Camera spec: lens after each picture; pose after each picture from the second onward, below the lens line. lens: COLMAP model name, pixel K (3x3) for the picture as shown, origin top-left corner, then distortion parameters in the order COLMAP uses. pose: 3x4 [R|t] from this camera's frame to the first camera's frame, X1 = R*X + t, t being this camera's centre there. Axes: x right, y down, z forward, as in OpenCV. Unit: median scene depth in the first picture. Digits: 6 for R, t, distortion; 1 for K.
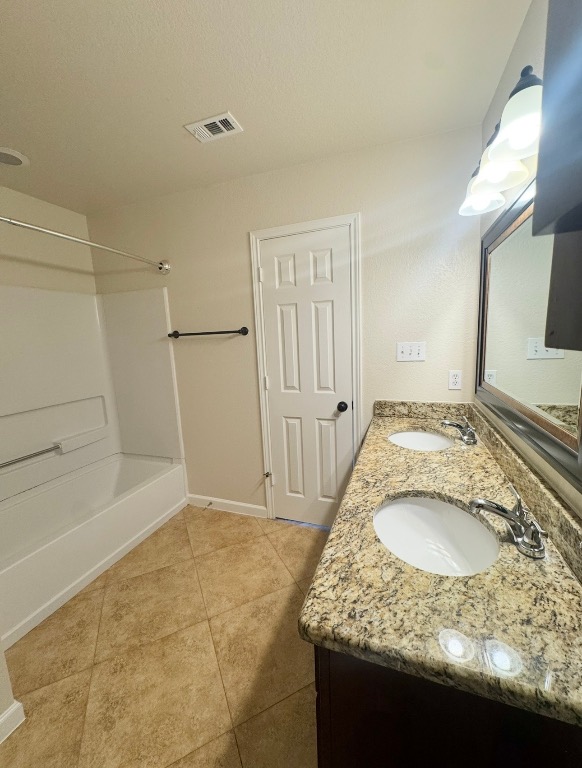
lens RADIAL K [[313.9, 0, 291.0], [0, 313.9, 384.0], [0, 0, 1]] dist [-0.000152, 0.000064]
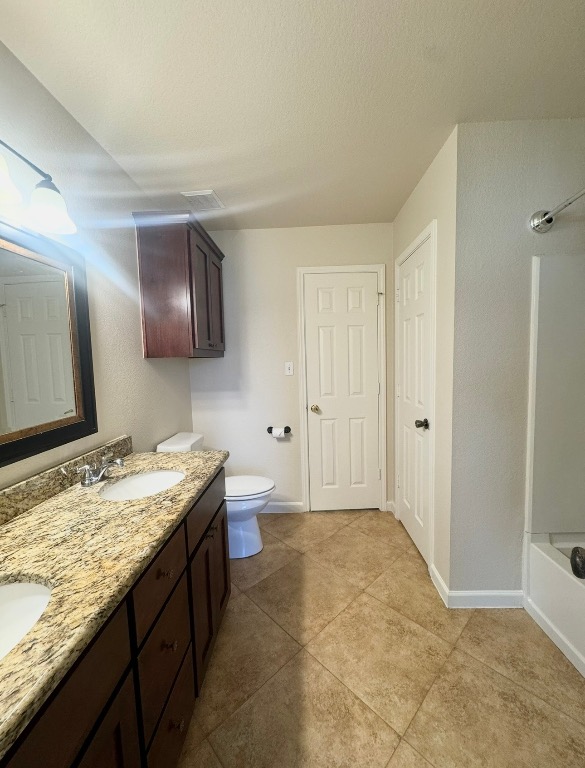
lens RADIAL K [[313.9, 0, 292.5], [0, 313.9, 384.0], [0, 0, 1]] dist [-0.000152, 0.000064]
pose [[-0.949250, 0.095196, -0.299770, 0.127766], [0.023197, 0.971690, 0.235117, -0.236633], [0.313666, 0.216231, -0.924585, 1.741985]]
